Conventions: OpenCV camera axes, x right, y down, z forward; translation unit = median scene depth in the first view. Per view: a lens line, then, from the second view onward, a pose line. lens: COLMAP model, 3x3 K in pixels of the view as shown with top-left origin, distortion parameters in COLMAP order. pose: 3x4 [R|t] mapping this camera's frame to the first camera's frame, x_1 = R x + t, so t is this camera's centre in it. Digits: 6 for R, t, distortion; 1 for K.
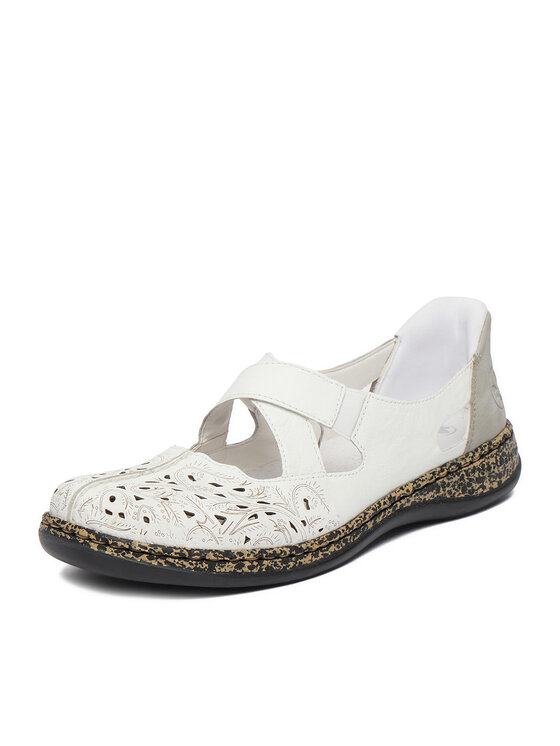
lens RADIAL K [[1212.3, 0, 280.0], [0, 1212.3, 373.0], [0, 0, 1]] dist [-0.017192, -0.026695]
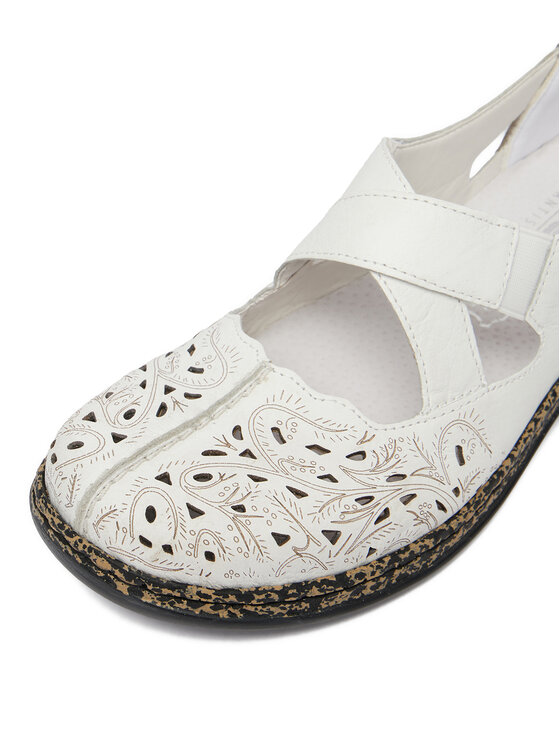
lens RADIAL K [[1306.7, 0, 280.0], [0, 1306.7, 373.0], [0, 0, 1]] dist [-0.009846, 0.063787]
pose [[0.999773, 0.014716, -0.015387, -0.065723], [-0.008180, 0.932721, 0.360507, -0.186346], [0.019657, -0.360299, 0.932630, 0.427564]]
